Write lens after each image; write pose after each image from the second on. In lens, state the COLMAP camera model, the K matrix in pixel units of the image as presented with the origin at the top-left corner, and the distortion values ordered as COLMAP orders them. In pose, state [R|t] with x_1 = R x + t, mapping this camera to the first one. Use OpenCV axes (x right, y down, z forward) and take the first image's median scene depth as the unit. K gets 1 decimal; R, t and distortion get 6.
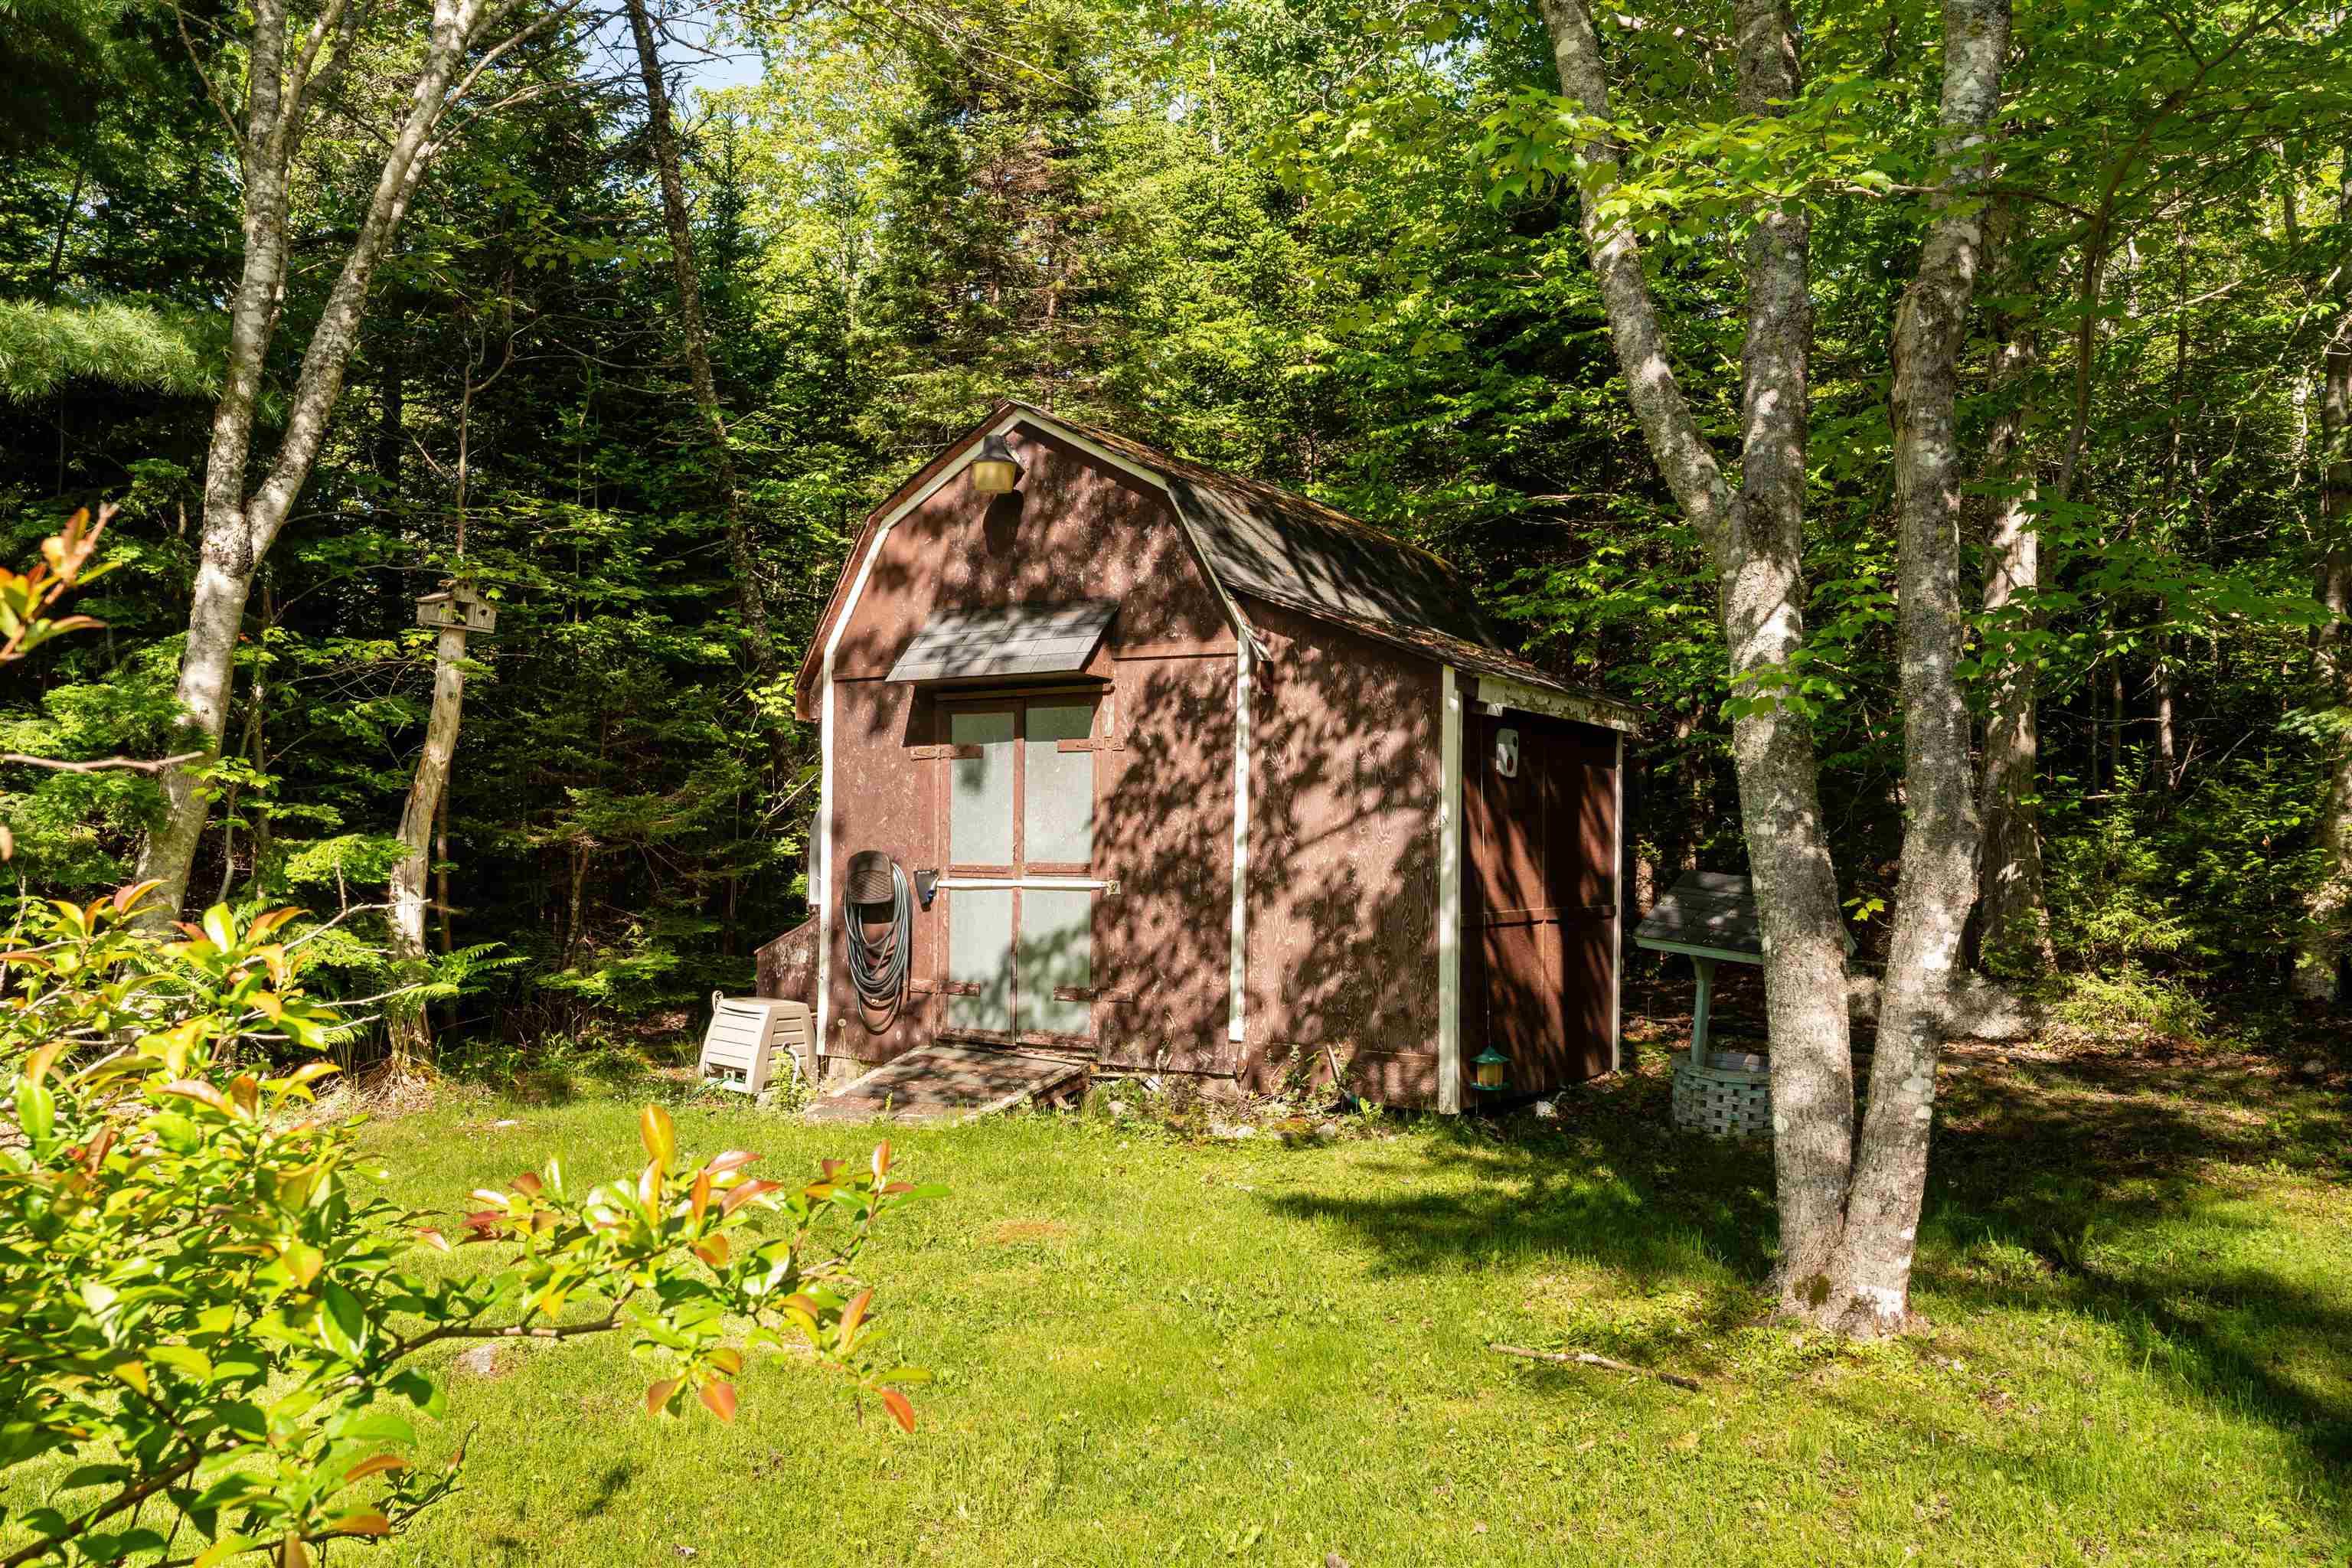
lens RADIAL K [[1984.2, 0, 1176.0], [0, 1984.2, 784.0], [0, 0, 1]] dist [-0.085647, 0.536192]
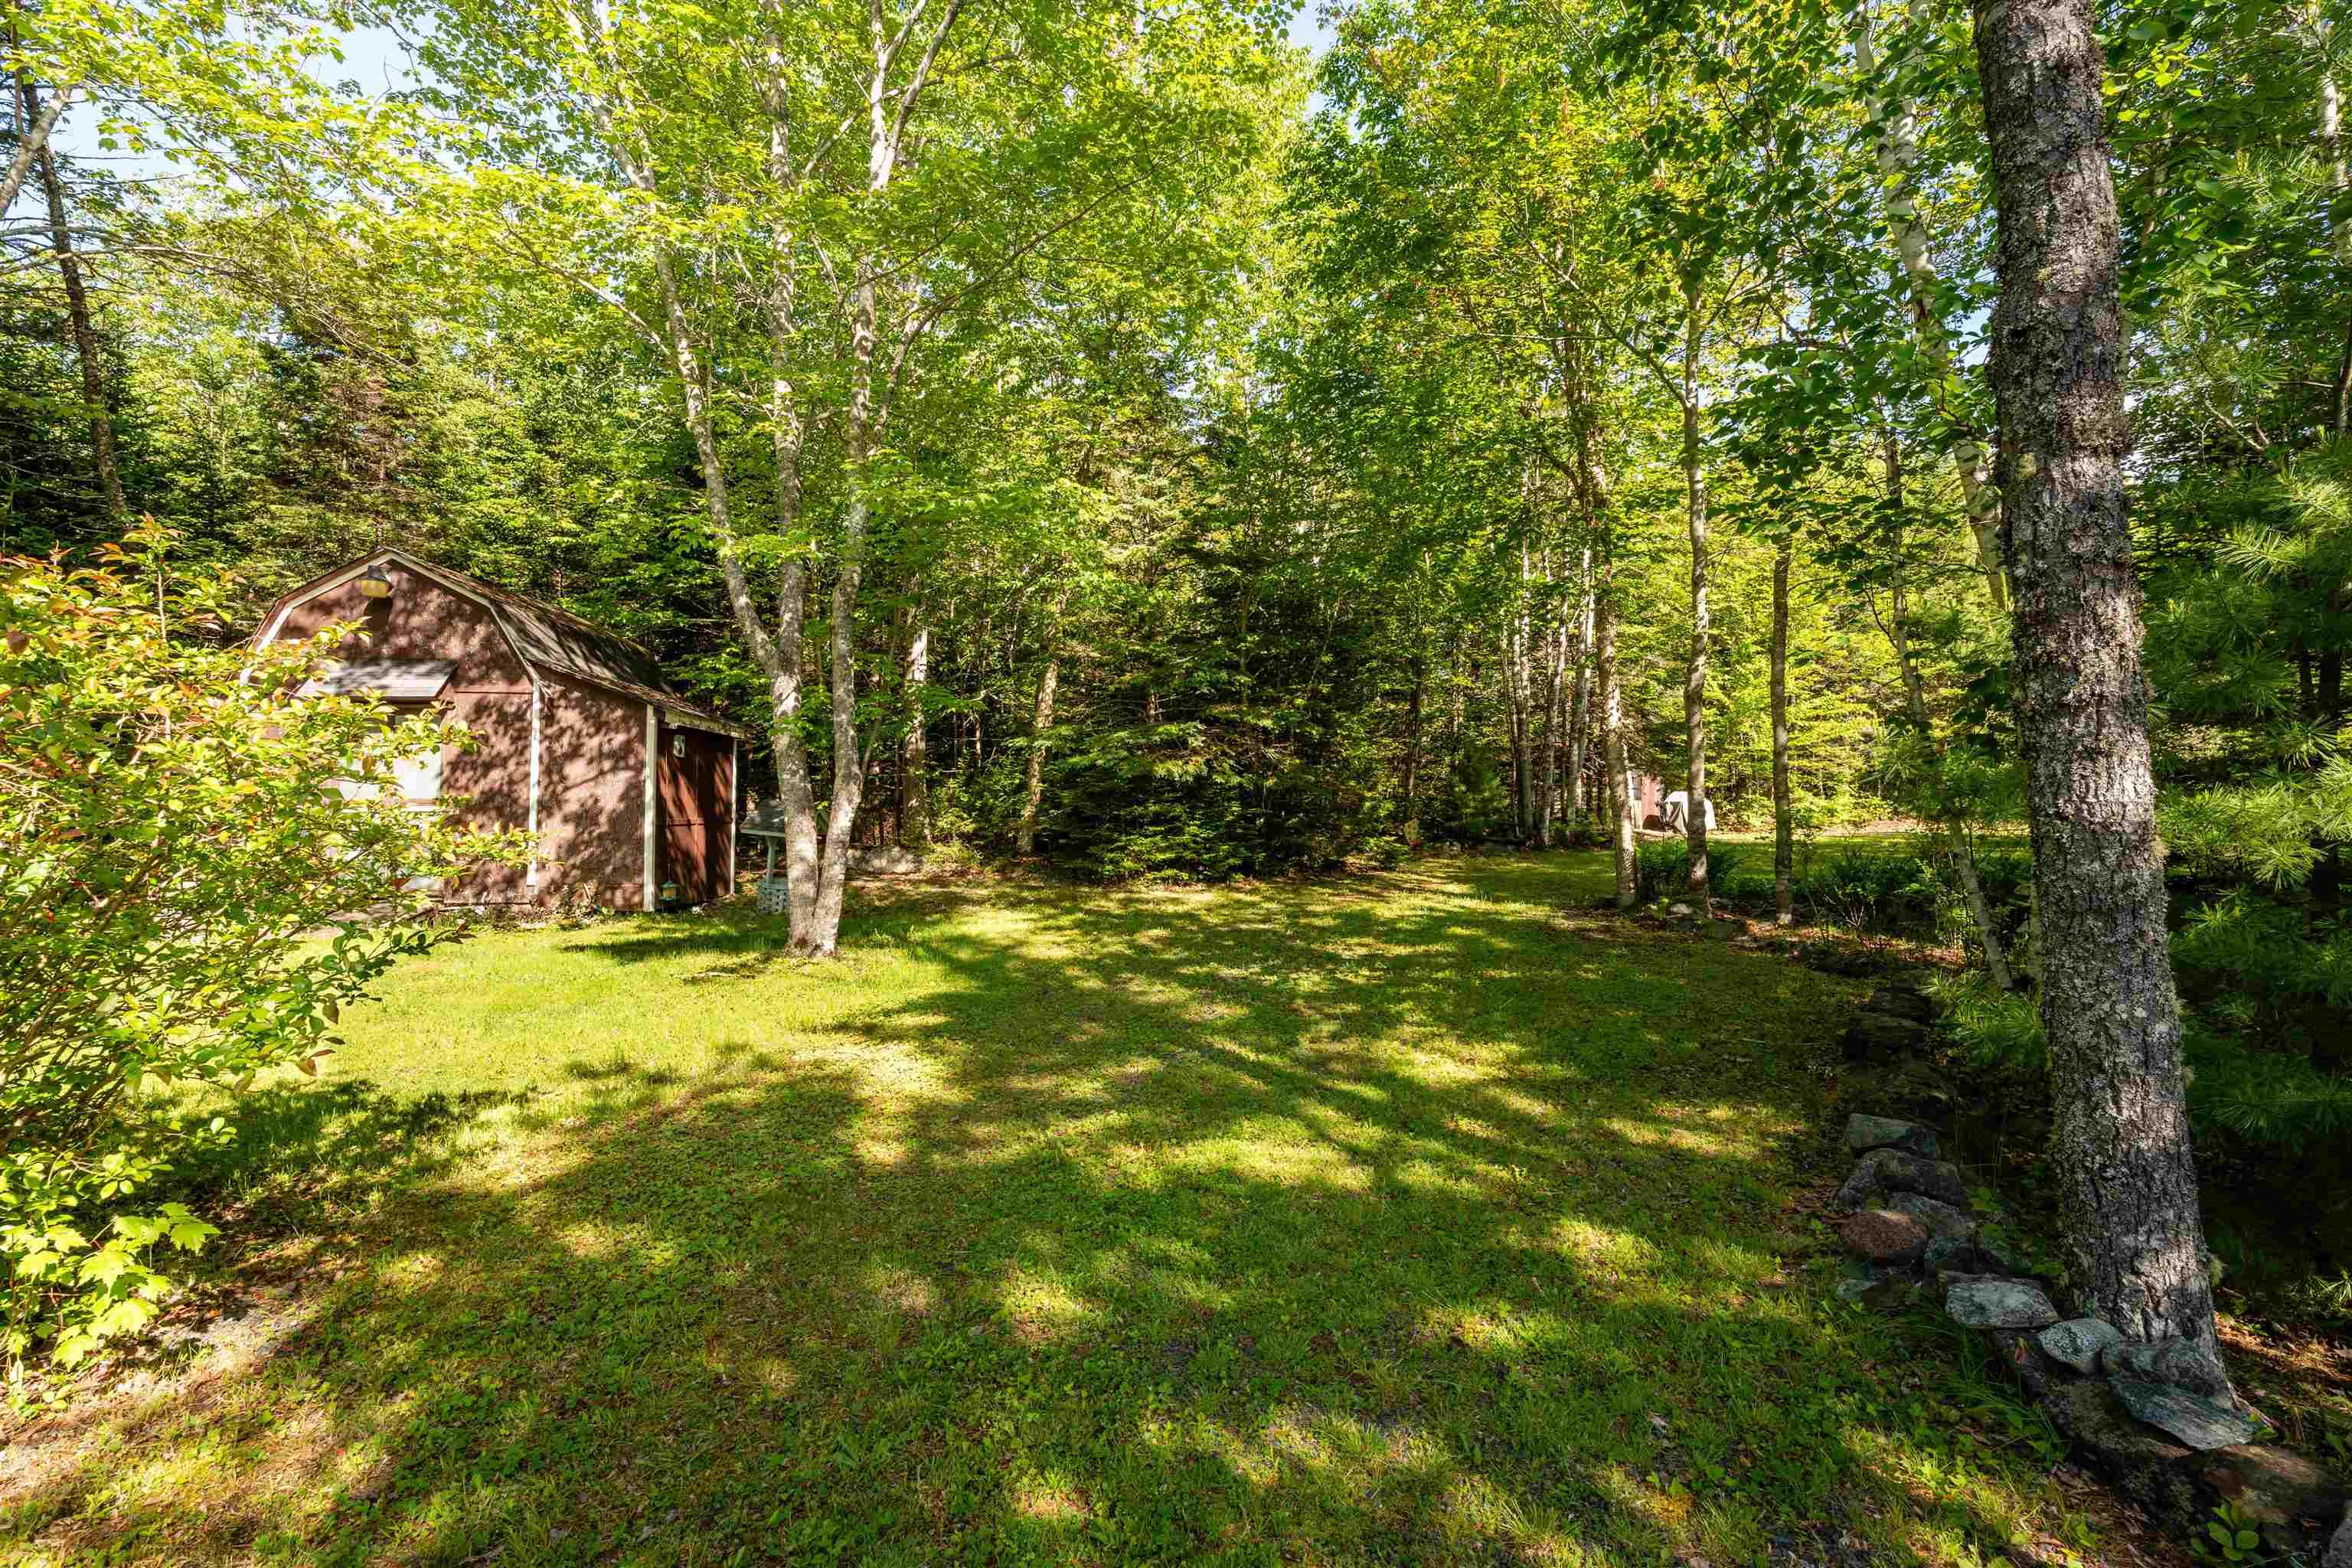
lens RADIAL K [[1042.8, 0, 1176.0], [0, 1042.8, 784.0], [0, 0, 1]] dist [-0.003374, 0.006799]
pose [[0.816882, 0.004397, 0.576788, -0.044468], [-0.014339, 0.999817, 0.012686, 0.004376], [-0.576626, -0.018633, 0.816795, -0.238867]]
